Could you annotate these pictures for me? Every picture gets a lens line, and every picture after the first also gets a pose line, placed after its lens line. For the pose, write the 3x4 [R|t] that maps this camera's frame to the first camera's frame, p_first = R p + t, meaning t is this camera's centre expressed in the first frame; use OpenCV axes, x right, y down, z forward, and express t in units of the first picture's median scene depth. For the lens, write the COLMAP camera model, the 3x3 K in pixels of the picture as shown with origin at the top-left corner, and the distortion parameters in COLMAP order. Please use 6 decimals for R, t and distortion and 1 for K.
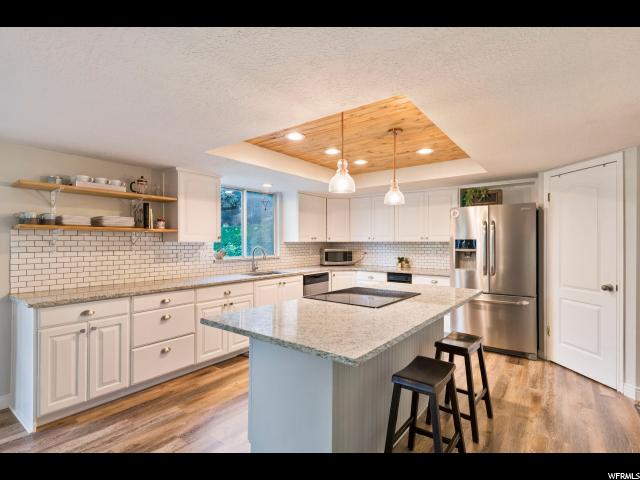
lens RADIAL K [[326.9, 0, 318.3], [0, 326.9, 239.2], [0, 0, 1]] dist [-0.006013, 0.000369]
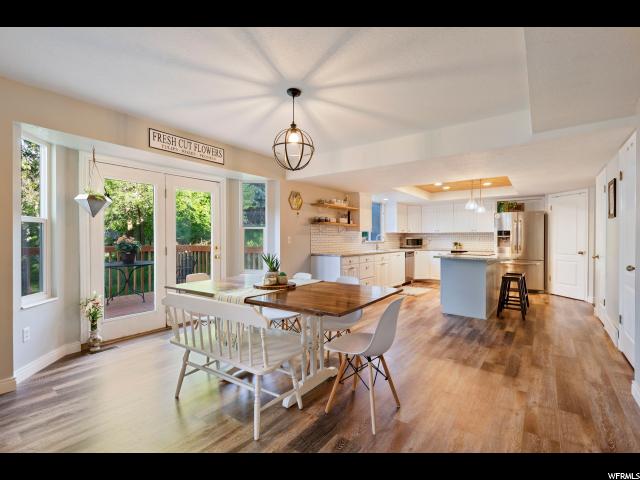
lens RADIAL K [[311.6, 0, 317.0], [0, 311.6, 238.7], [0, 0, 1]] dist [0.005544, 0.000290]
pose [[0.999963, 0.002613, 0.008226, -0.605585], [-0.002719, 0.999913, 0.012878, 0.026534], [-0.008191, -0.012900, 0.999883, -0.734014]]
